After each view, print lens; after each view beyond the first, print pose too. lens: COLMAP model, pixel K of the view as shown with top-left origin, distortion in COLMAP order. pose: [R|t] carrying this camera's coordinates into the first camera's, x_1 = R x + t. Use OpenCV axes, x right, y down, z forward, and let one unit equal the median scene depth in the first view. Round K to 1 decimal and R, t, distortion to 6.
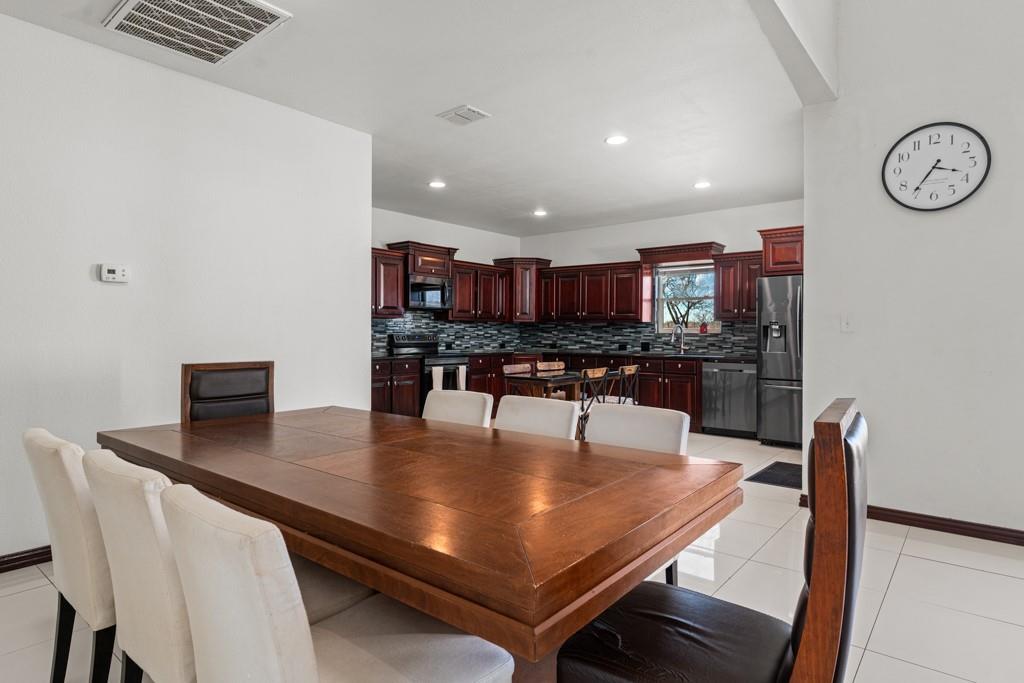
lens RADIAL K [[565.3, 0, 510.5], [0, 565.3, 333.9], [0, 0, 1]] dist [-0.006084, -0.000205]
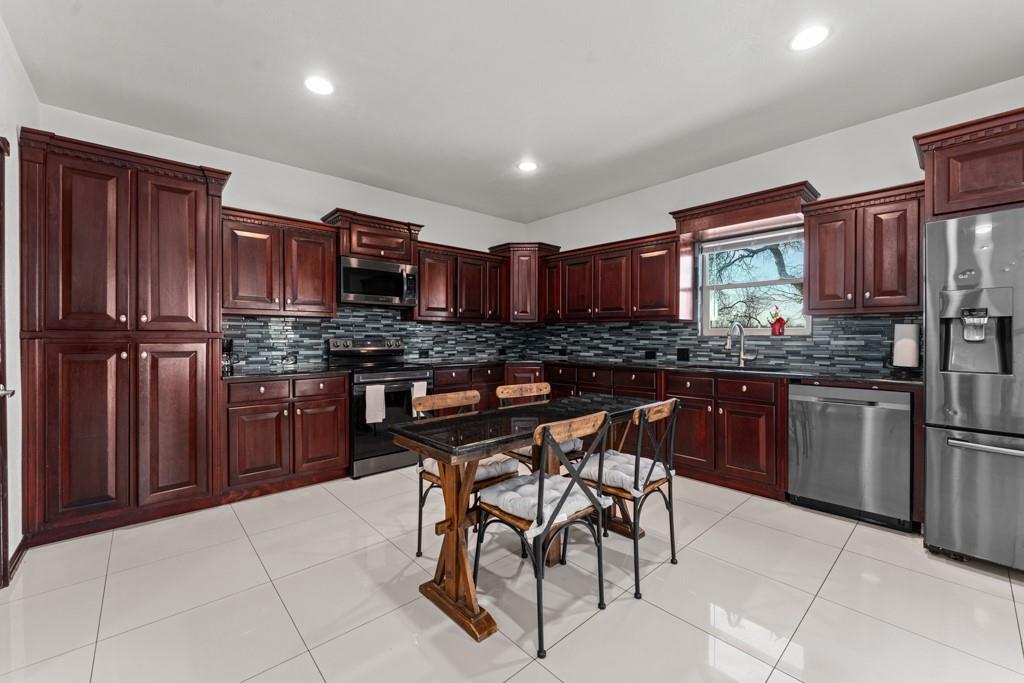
lens RADIAL K [[415.2, 0, 514.4], [0, 415.2, 342.6], [0, 0, 1]] dist [0.003637, -0.000193]
pose [[0.990938, -0.003676, -0.134267, 0.098436], [0.005392, 0.999908, 0.012413, -0.000348], [0.134209, -0.013025, 0.990867, 0.455473]]
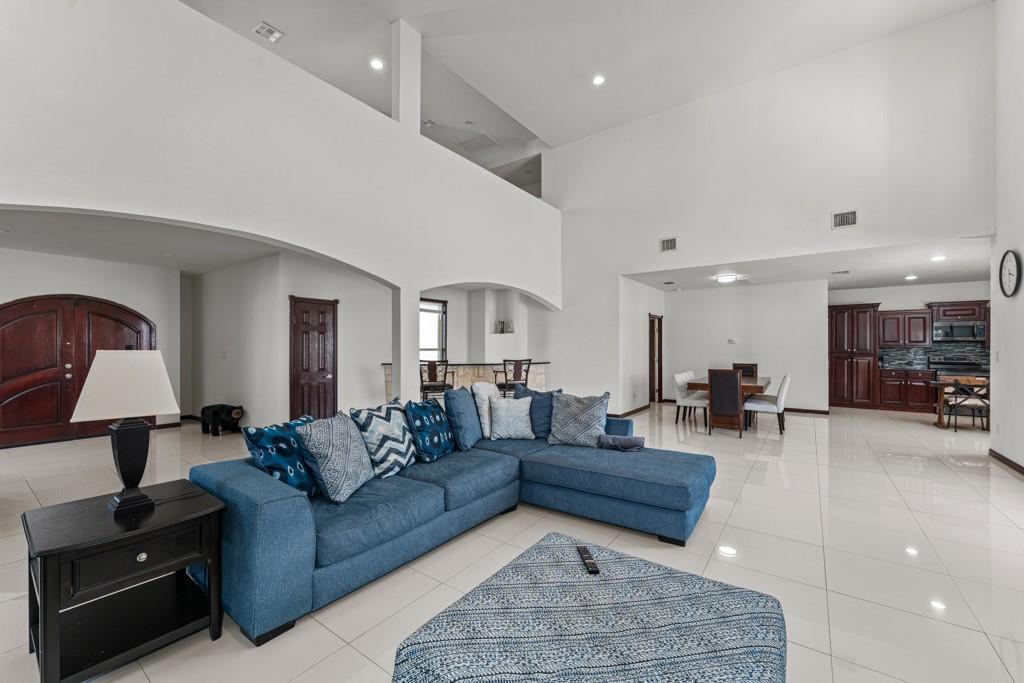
lens RADIAL K [[415.2, 0, 510.6], [0, 415.2, 341.8], [0, 0, 1]] dist [0.003637, -0.000193]
pose [[0.083988, -0.008051, -0.996434, 0.872391], [0.003727, 0.999963, -0.007766, -0.035357], [0.996460, -0.003062, 0.084015, -0.342650]]
